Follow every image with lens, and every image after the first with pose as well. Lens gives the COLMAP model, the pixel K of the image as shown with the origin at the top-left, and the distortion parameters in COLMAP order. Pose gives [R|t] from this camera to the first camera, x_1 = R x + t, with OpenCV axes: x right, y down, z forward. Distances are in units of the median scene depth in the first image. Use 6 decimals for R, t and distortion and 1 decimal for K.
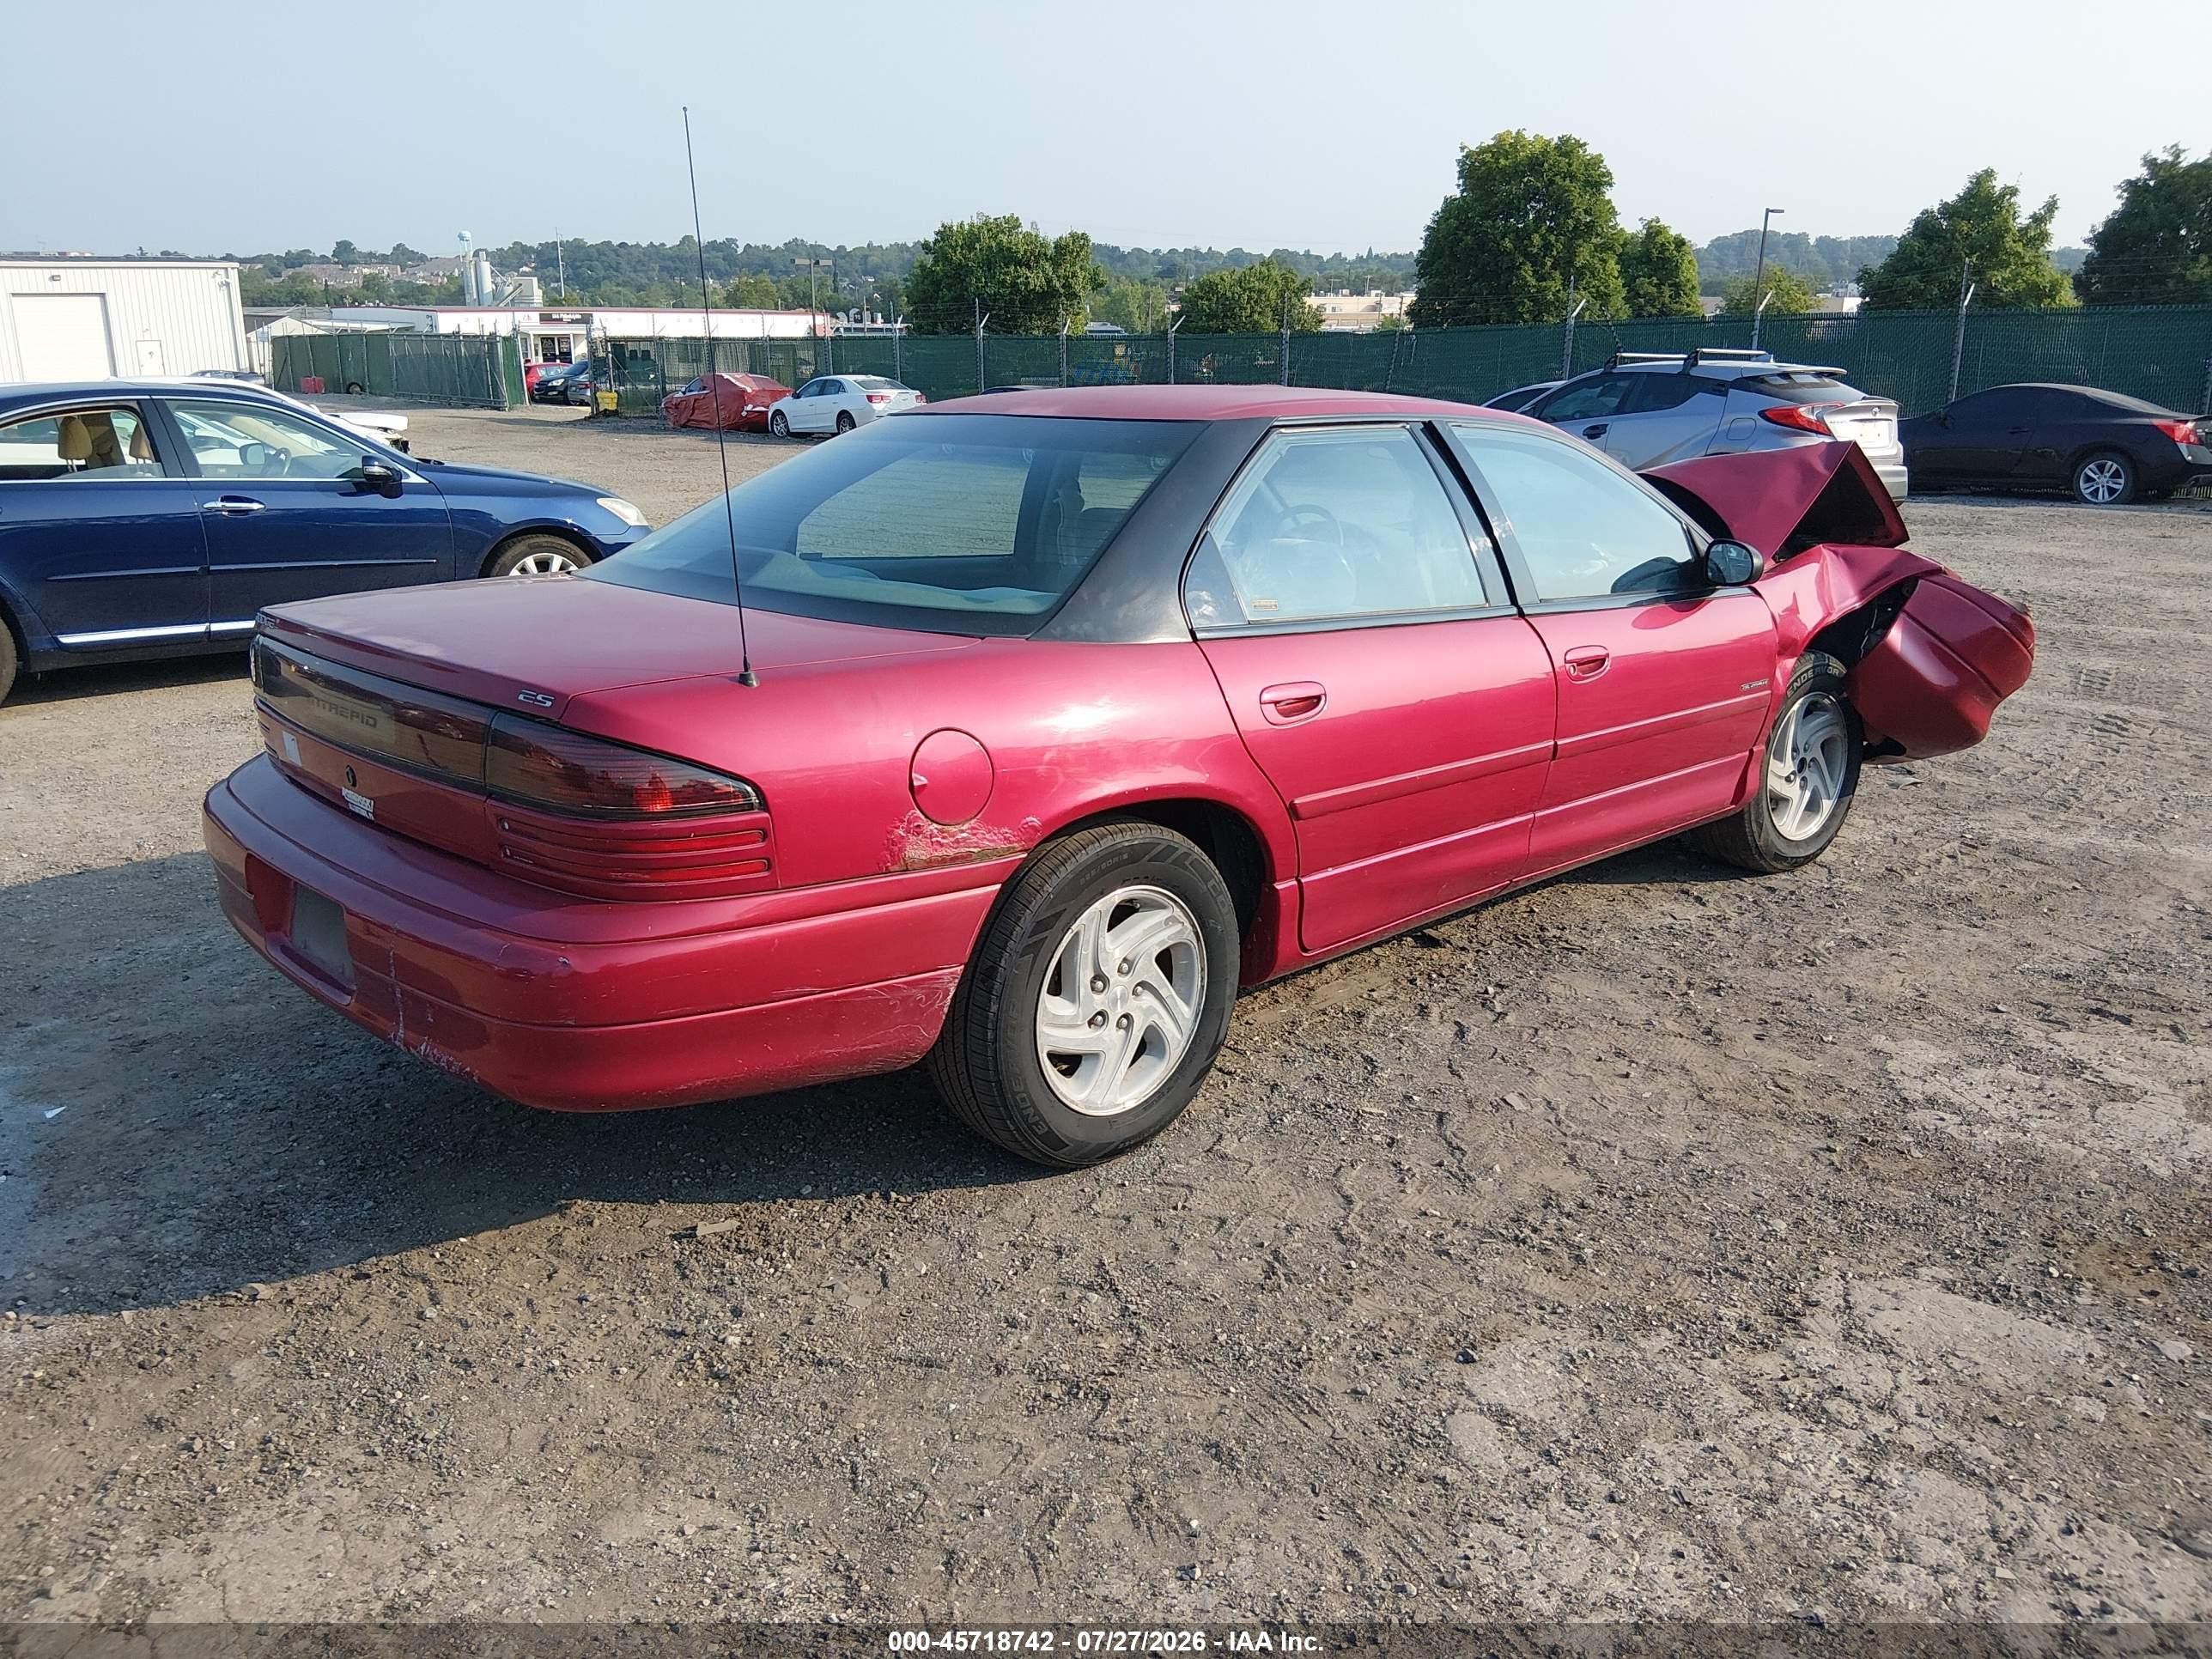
lens RADIAL K [[1708.6, 0, 1155.7], [0, 1708.6, 830.5], [0, 0, 1]] dist [0.109044, -0.222615]
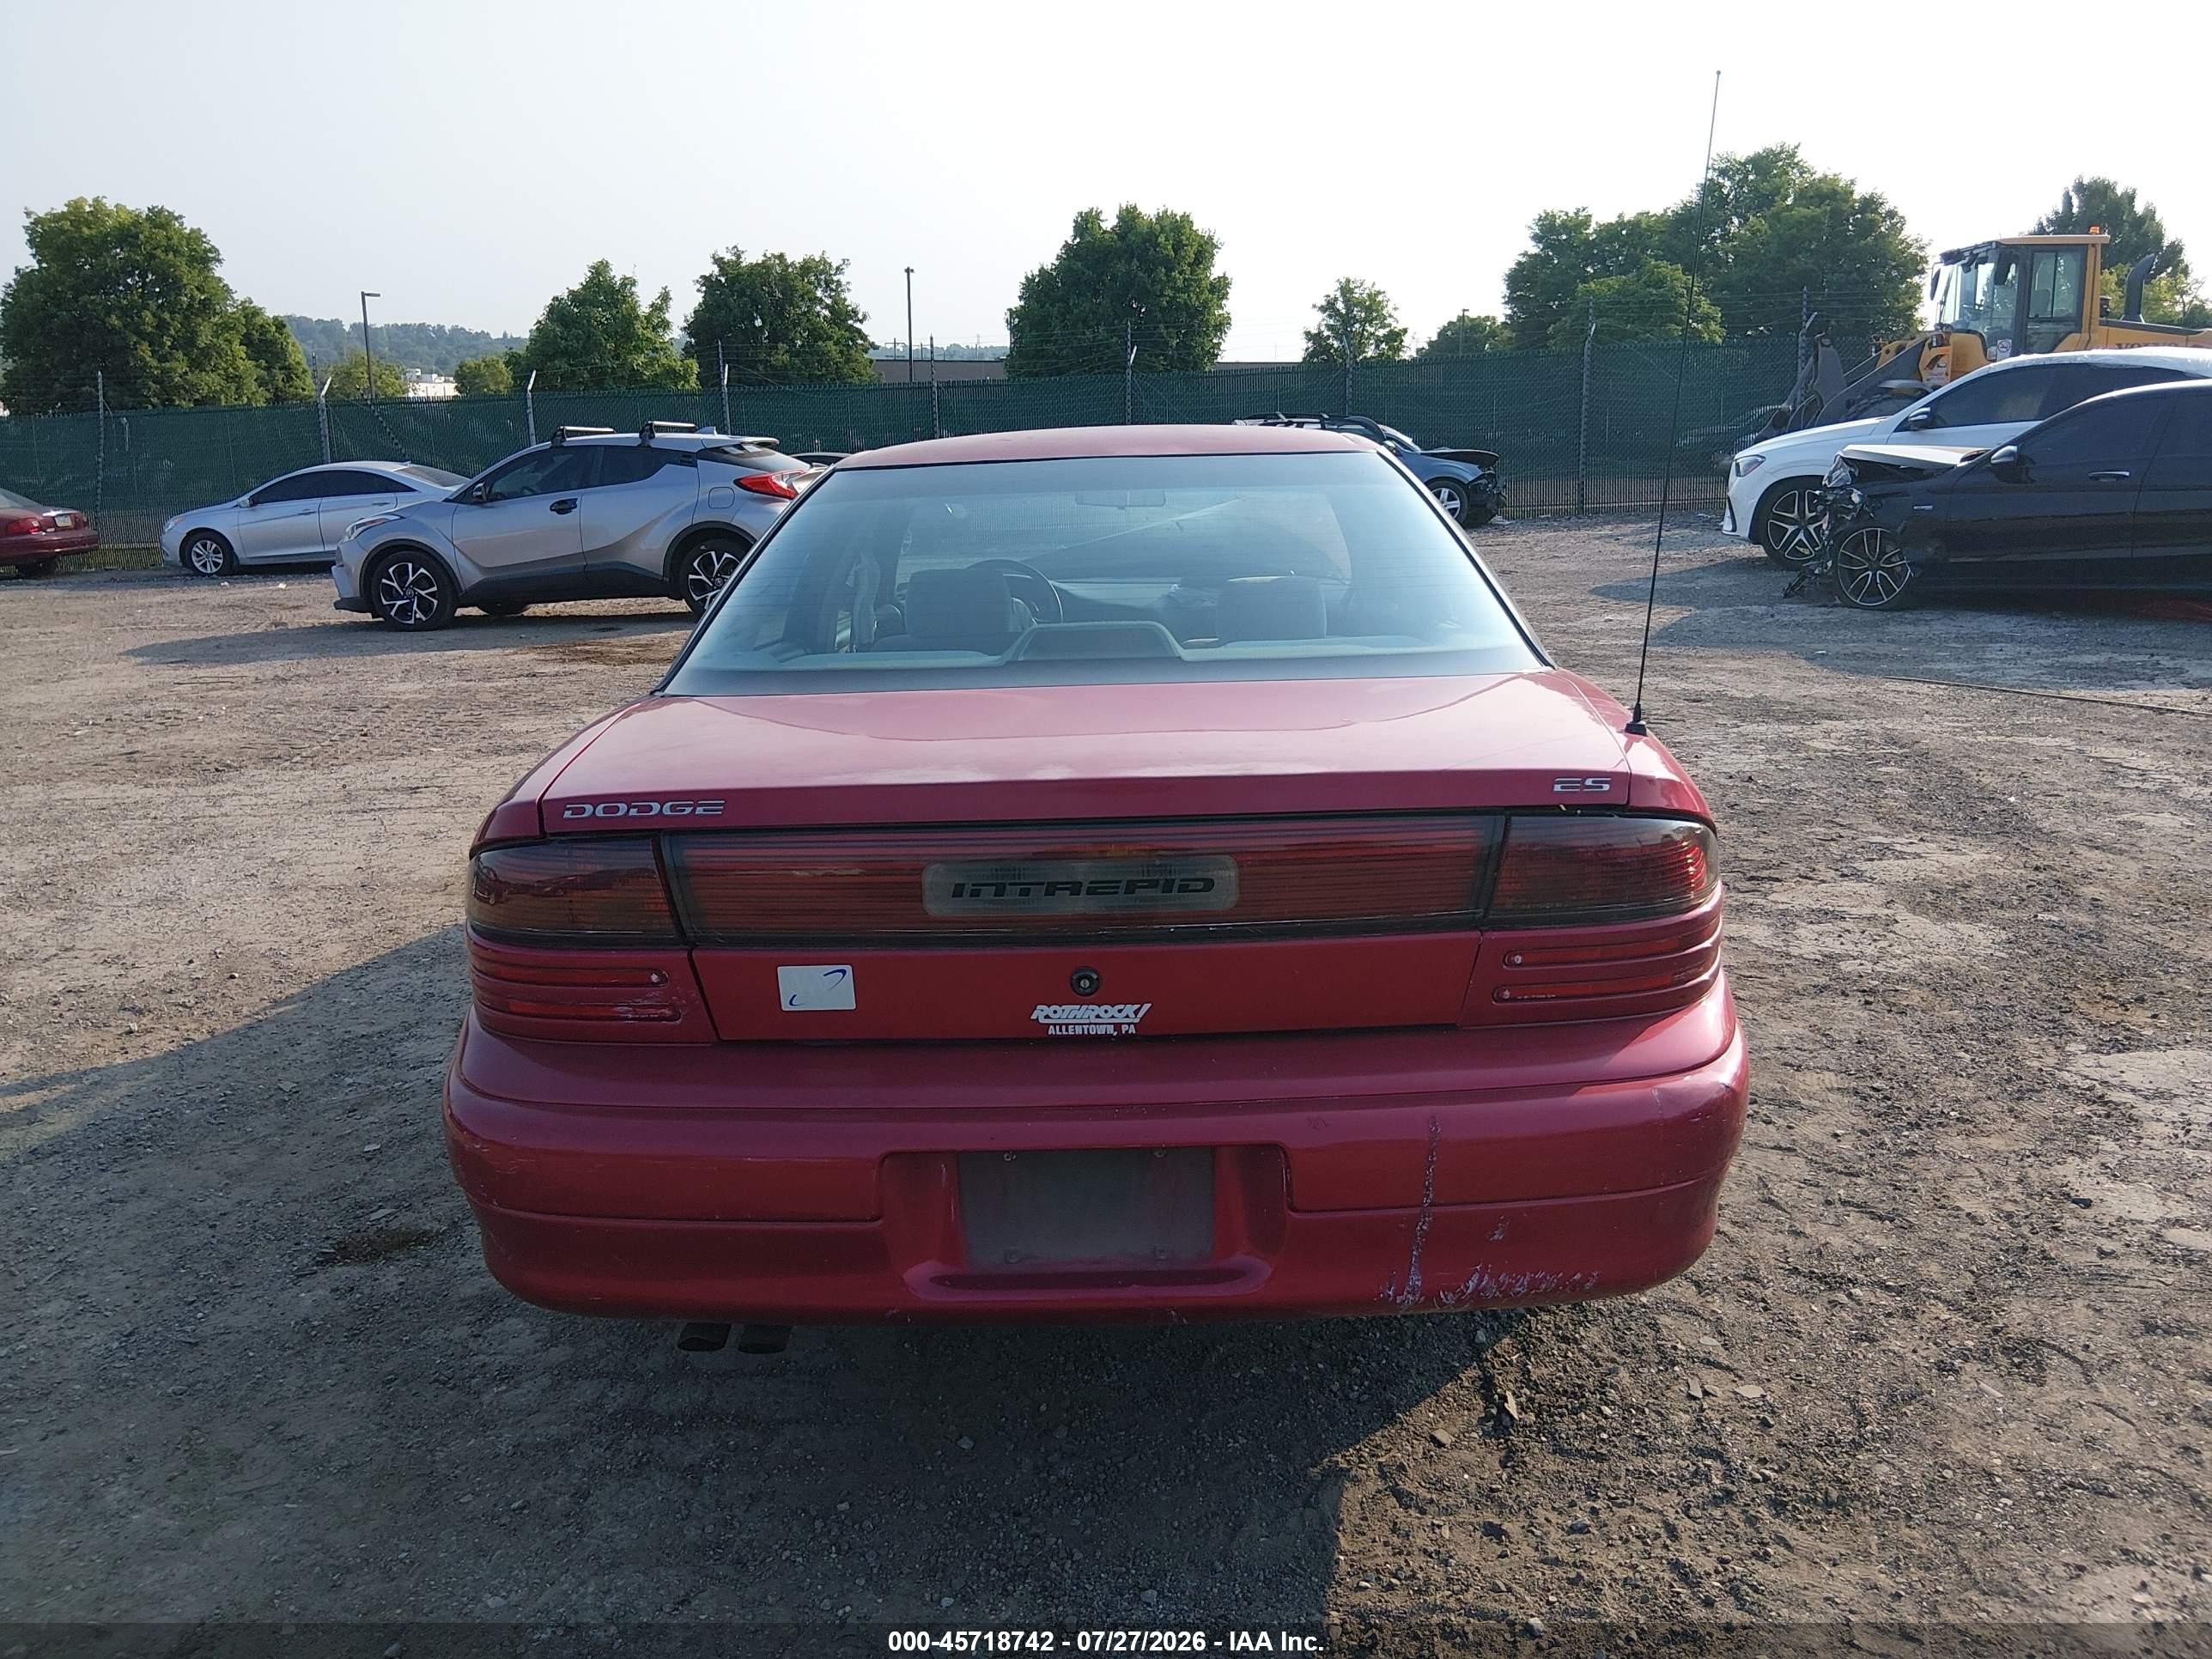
lens RADIAL K [[1698.5, 0, 1080.0], [0, 1698.5, 829.9], [0, 0, 1]] dist [0.065569, -0.108380]
pose [[0.703335, -0.182799, 0.686953, -0.100986], [0.214039, 0.975982, 0.040567, -0.013400], [-0.677870, 0.118503, 0.725568, 0.054713]]
